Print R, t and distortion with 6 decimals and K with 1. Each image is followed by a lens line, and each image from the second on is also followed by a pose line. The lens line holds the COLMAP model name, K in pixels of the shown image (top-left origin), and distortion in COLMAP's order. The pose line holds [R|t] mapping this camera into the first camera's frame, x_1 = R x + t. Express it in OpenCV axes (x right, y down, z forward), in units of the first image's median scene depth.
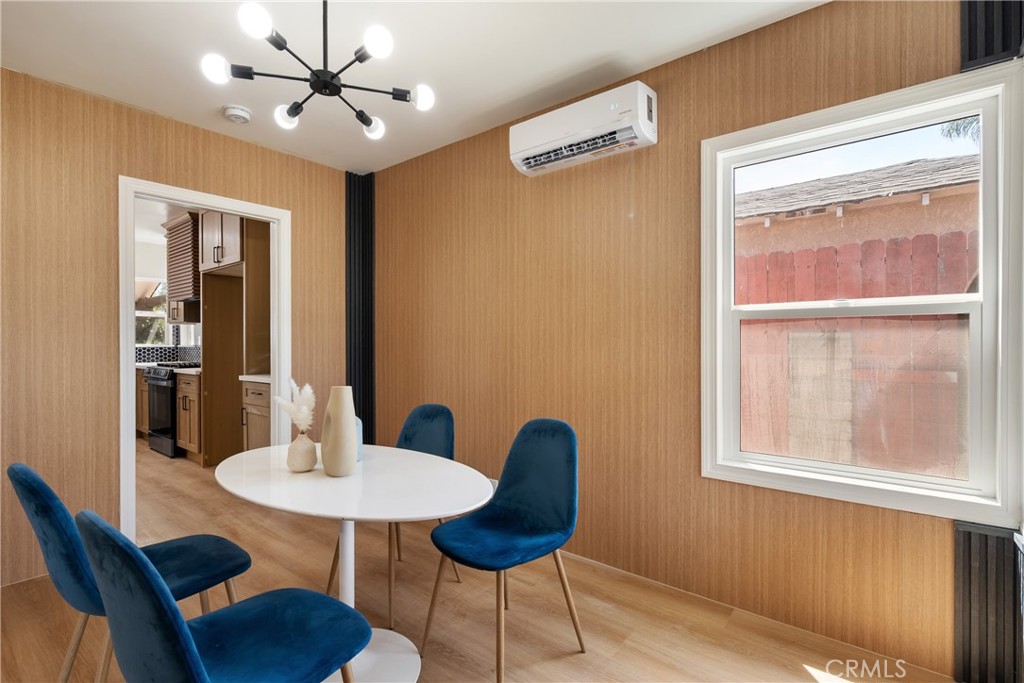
lens RADIAL K [[479.3, 0, 512.7], [0, 479.3, 347.6], [0, 0, 1]] dist [0.001093, 0.000120]
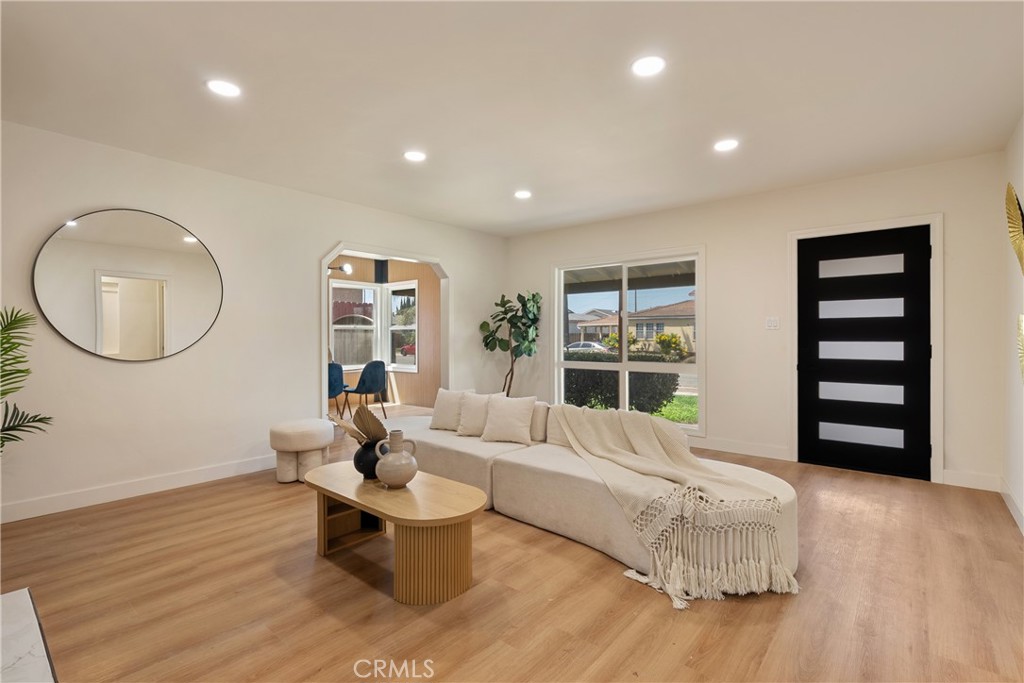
lens RADIAL K [[472.8, 0, 512.0], [0, 472.8, 341.5], [0, 0, 1]] dist [0.000898, 0.000179]
pose [[0.022146, -0.006457, 0.999734, -3.015061], [0.007453, 0.999952, 0.006294, 0.020215], [-0.999727, 0.007312, 0.022193, -0.434082]]
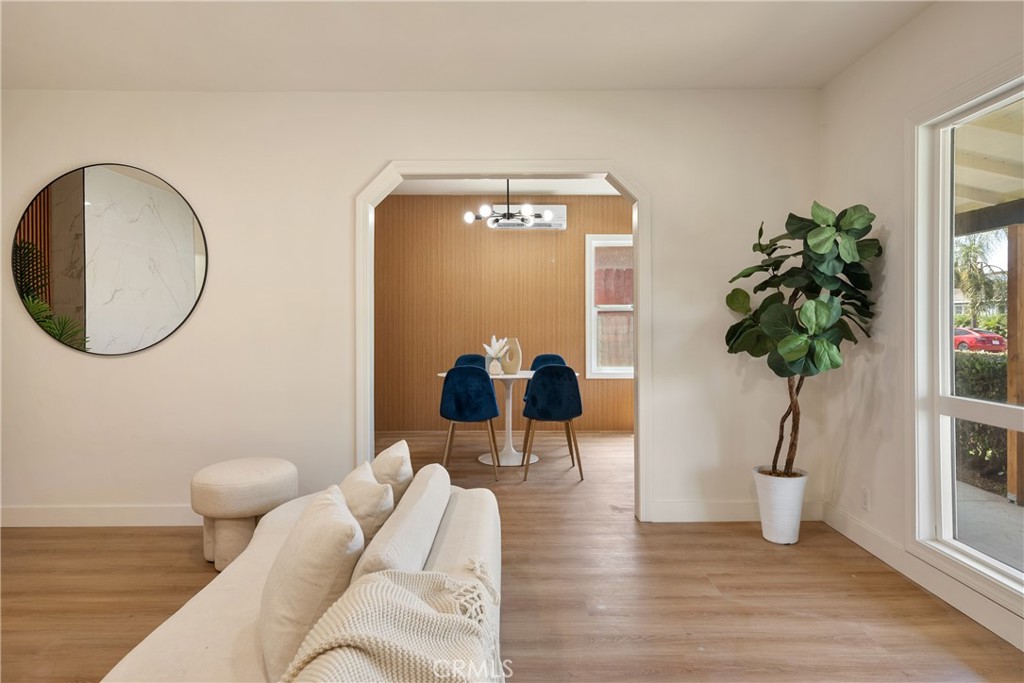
lens RADIAL K [[632.9, 0, 512.3], [0, 632.9, 323.4], [0, 0, 1]] dist [0.003291, 0.001308]
pose [[0.775846, -0.002774, 0.630916, -1.730775], [0.007203, 0.999964, -0.004462, 0.011484], [-0.630881, 0.008006, 0.775838, -1.098329]]
